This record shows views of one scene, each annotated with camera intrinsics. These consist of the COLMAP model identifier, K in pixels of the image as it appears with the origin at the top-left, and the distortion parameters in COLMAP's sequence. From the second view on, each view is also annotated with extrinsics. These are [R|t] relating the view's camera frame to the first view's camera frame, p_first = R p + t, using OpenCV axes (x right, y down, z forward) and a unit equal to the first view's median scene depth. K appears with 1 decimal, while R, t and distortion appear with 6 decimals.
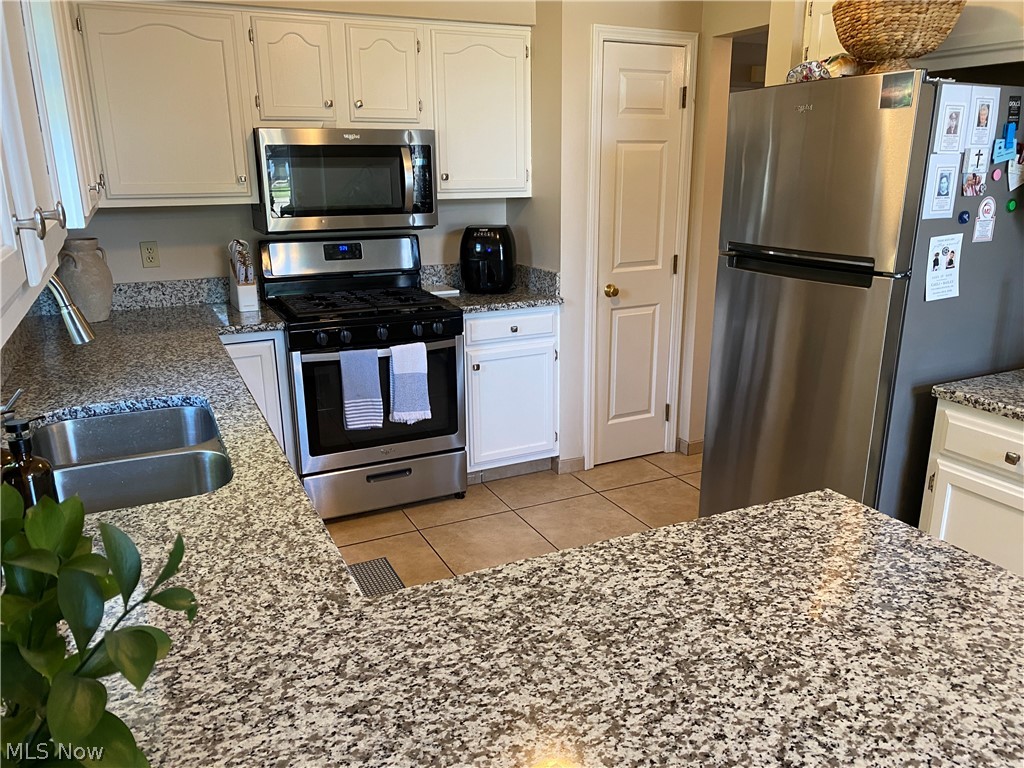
lens RADIAL K [[778.2, 0, 514.2], [0, 778.2, 394.7], [0, 0, 1]] dist [0.047816, -0.047542]
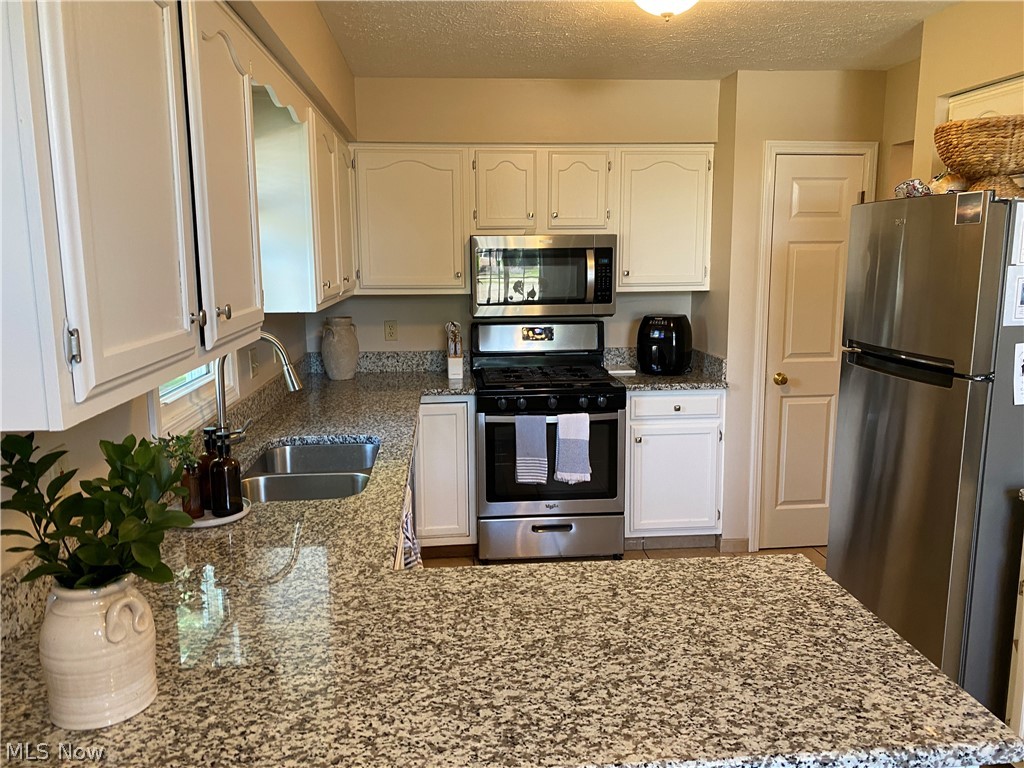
lens RADIAL K [[778.2, 0, 514.1], [0, 778.2, 380.3], [0, 0, 1]] dist [0.047816, -0.047542]
pose [[0.937666, 0.059053, -0.342483, 0.177374], [-0.099511, 0.989818, -0.101777, 0.012194], [0.332986, 0.129514, 0.933995, -0.117534]]
